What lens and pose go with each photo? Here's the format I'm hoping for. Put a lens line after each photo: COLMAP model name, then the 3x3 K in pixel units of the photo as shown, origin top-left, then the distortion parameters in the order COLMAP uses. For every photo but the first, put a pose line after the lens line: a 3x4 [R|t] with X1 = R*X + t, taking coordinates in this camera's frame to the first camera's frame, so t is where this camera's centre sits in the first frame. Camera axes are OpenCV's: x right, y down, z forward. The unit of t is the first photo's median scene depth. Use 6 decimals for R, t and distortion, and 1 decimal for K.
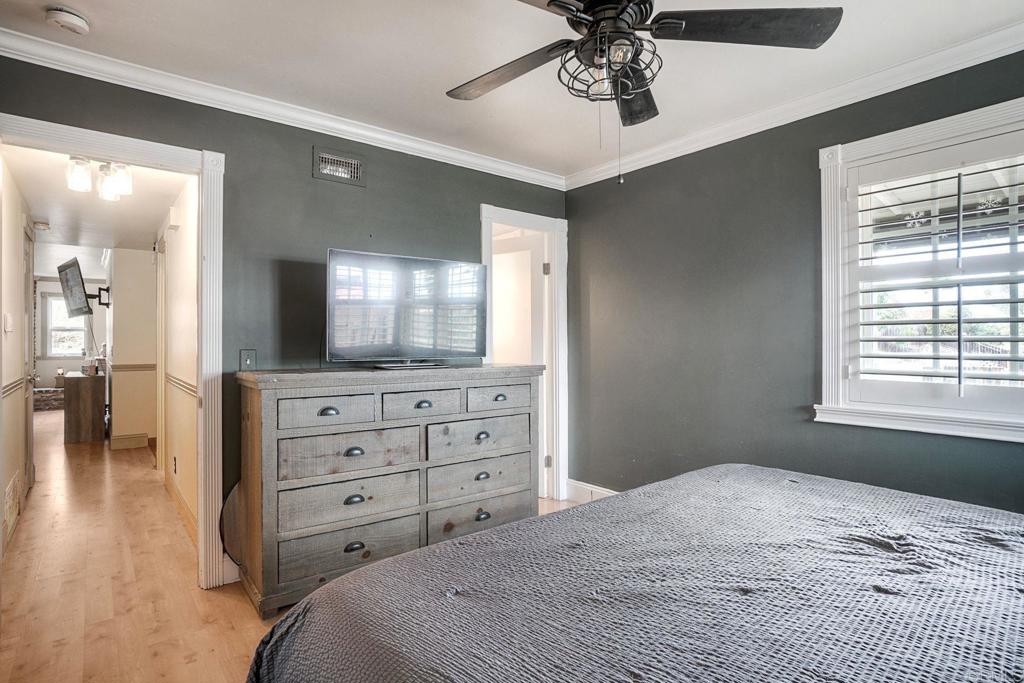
lens RADIAL K [[529.6, 0, 512.1], [0, 529.6, 343.9], [0, 0, 1]] dist [-0.018107, 0.001114]
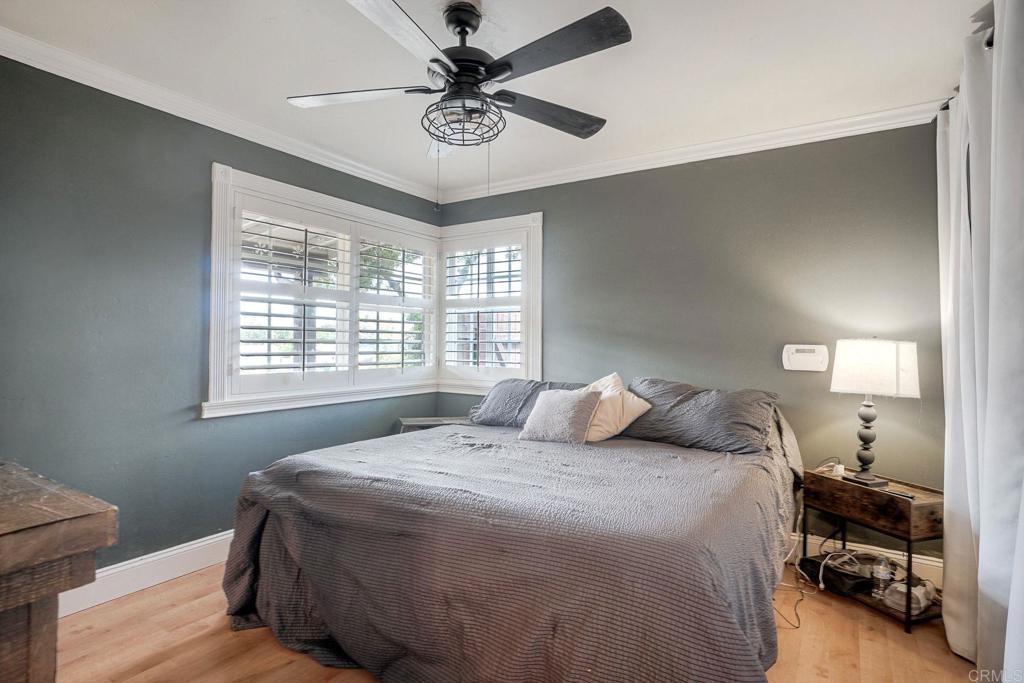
lens RADIAL K [[529.6, 0, 510.2], [0, 529.6, 339.8], [0, 0, 1]] dist [-0.018107, 0.001114]
pose [[-0.310292, 0.005056, 0.950628, -0.662305], [-0.003824, 0.999971, -0.006567, -0.005209], [-0.950634, -0.005673, -0.310263, 0.815317]]
